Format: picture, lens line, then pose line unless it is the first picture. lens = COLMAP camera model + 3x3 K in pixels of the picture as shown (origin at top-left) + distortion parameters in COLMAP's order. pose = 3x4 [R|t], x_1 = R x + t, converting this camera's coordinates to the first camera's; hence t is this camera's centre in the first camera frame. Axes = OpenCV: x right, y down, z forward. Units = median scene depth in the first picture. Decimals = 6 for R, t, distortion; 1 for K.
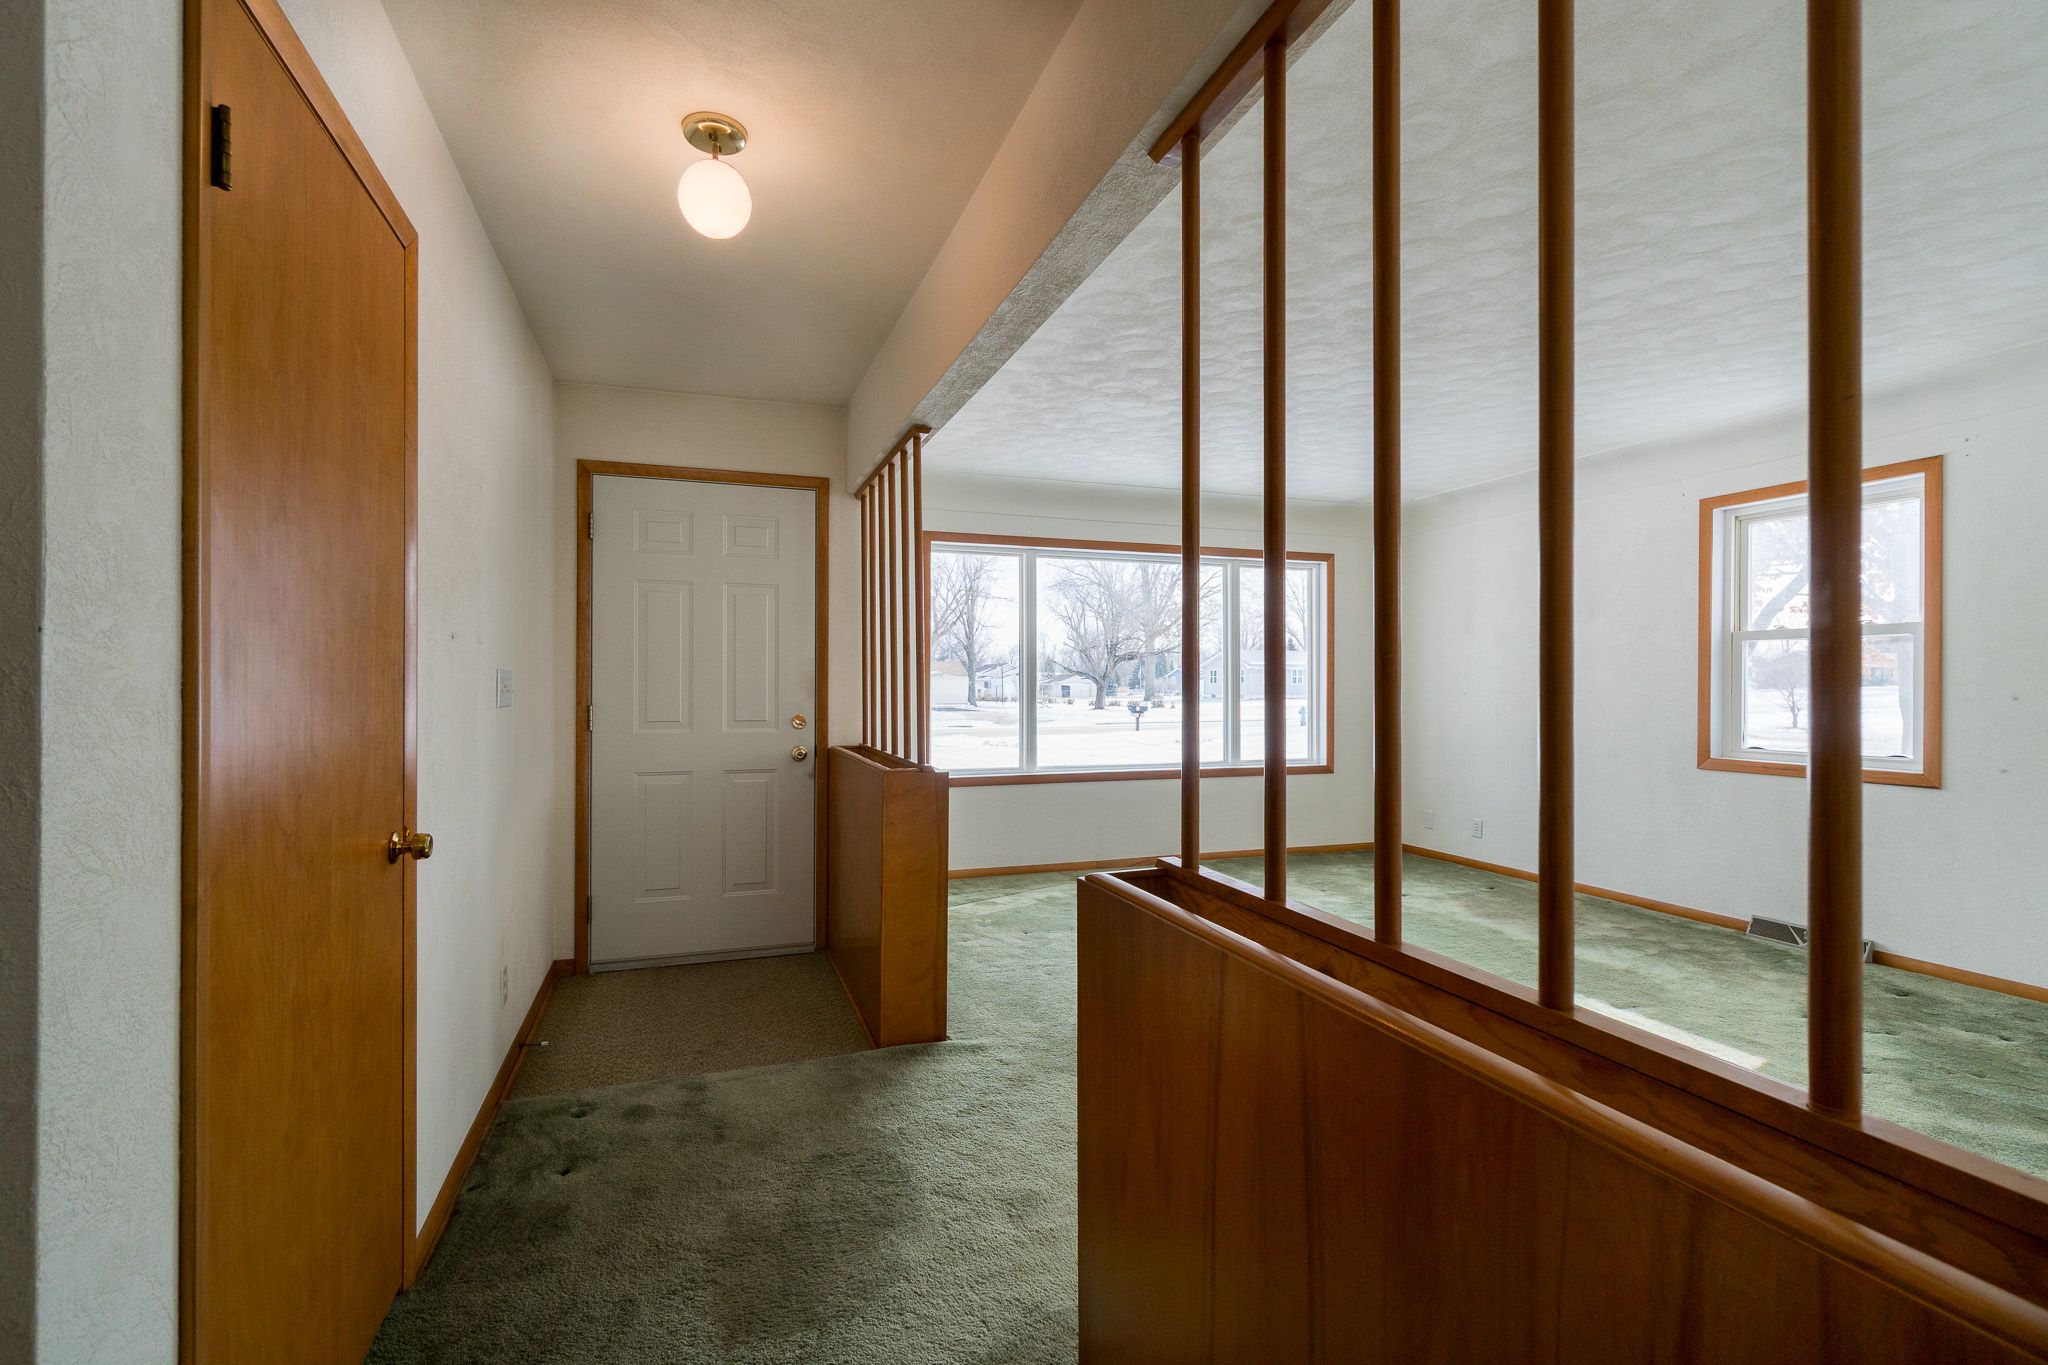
lens RADIAL K [[895.8, 0, 1012.3], [0, 895.8, 685.8], [0, 0, 1]] dist [-0.003532, 0.001642]
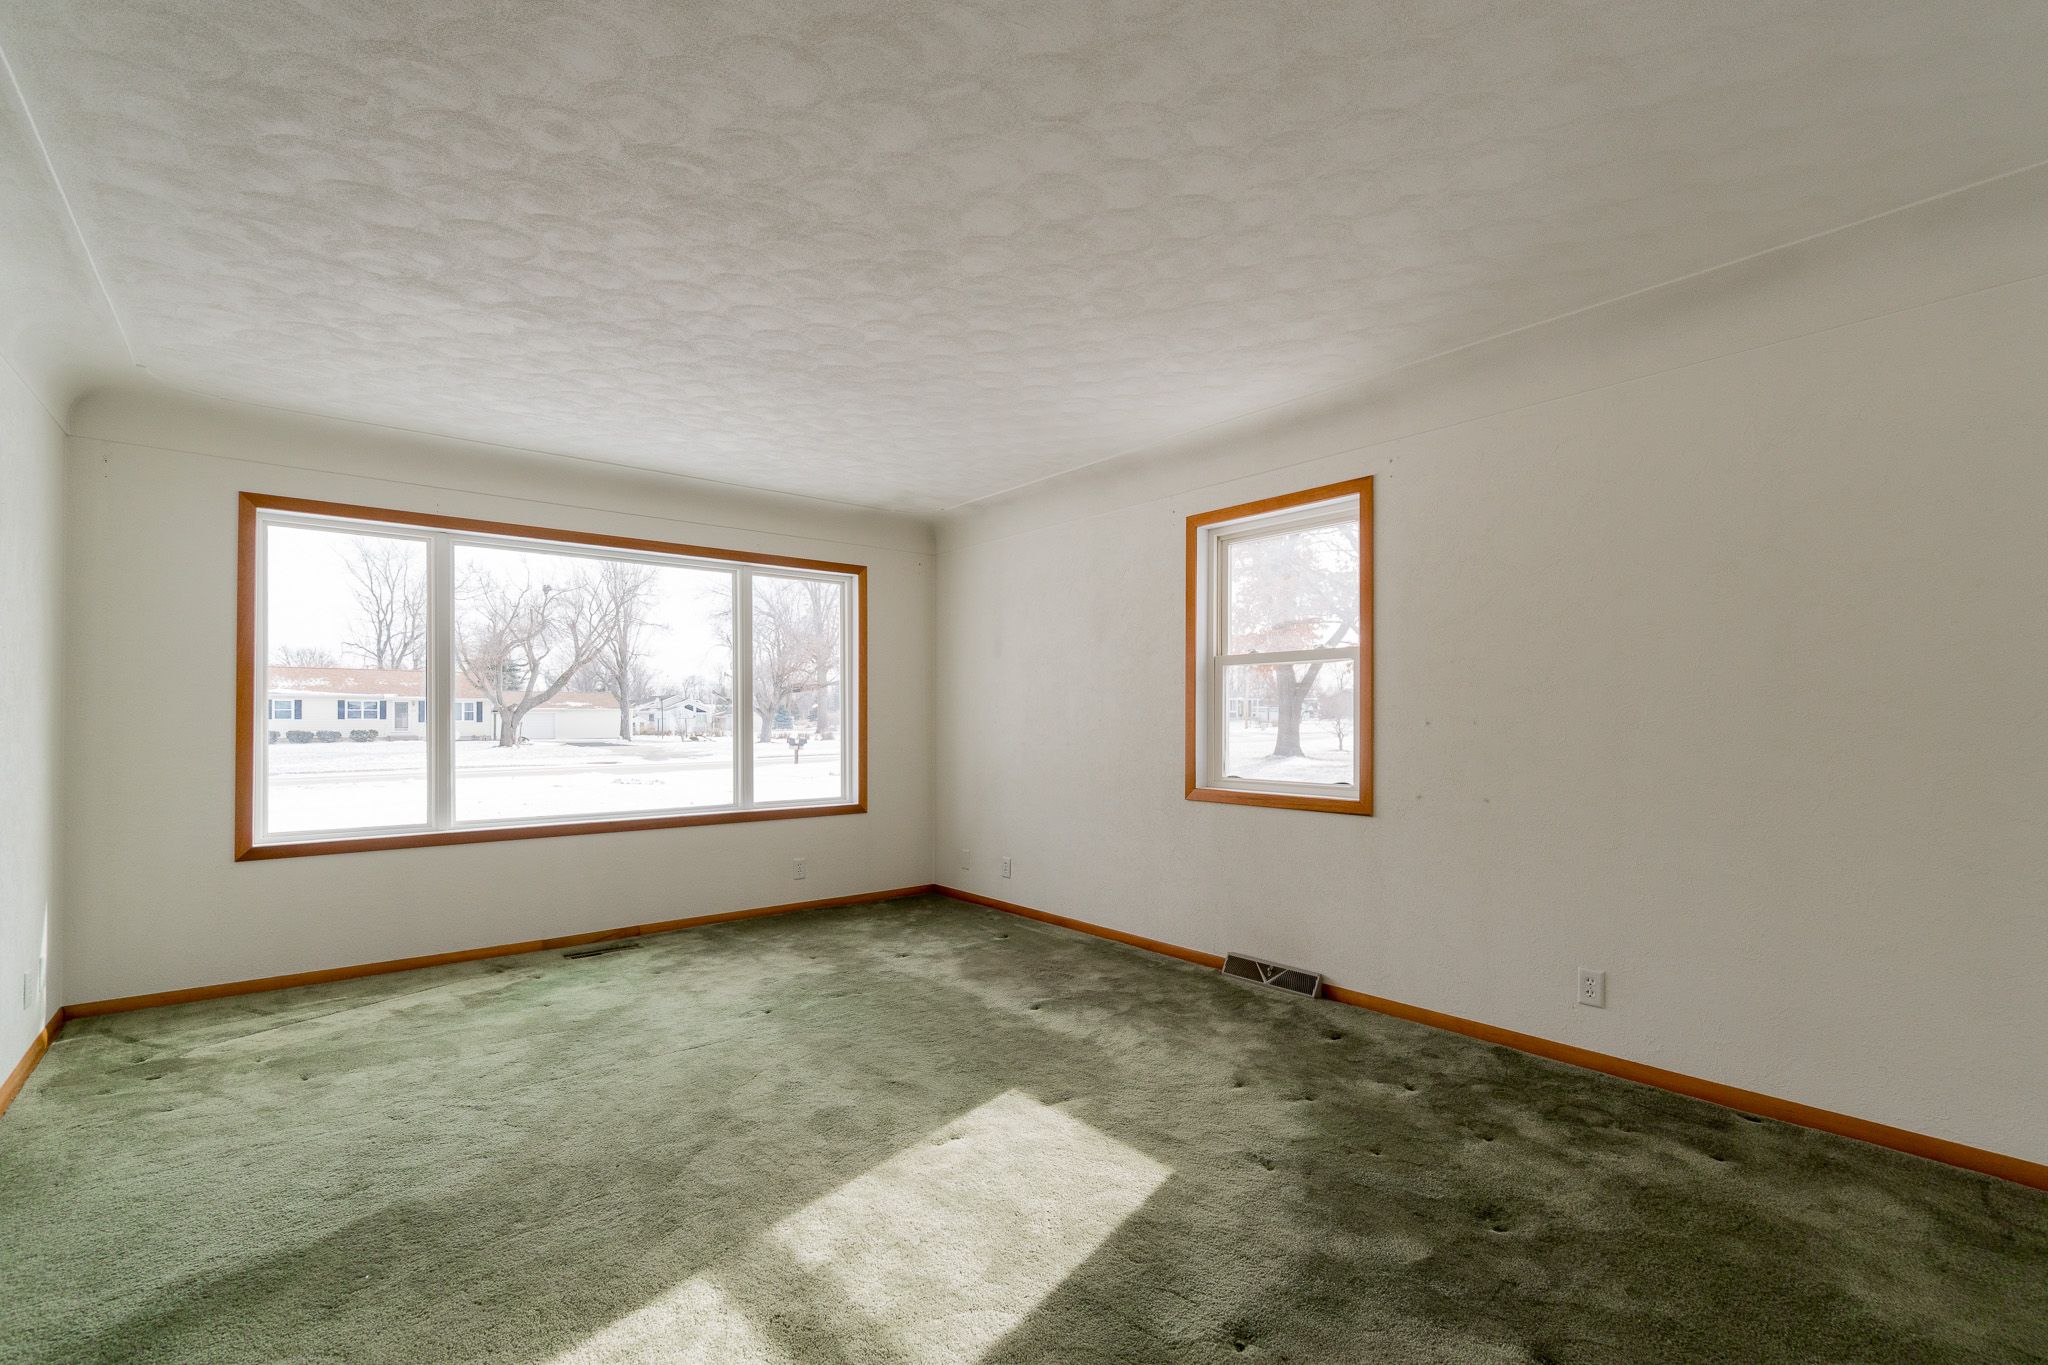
lens RADIAL K [[895.8, 0, 989.4], [0, 895.8, 716.7], [0, 0, 1]] dist [-0.003532, 0.001642]
pose [[0.941422, -0.002328, 0.337223, 0.268476], [0.002694, 0.999996, -0.000619, 0.004804], [-0.337220, 0.001491, 0.941425, 0.187399]]
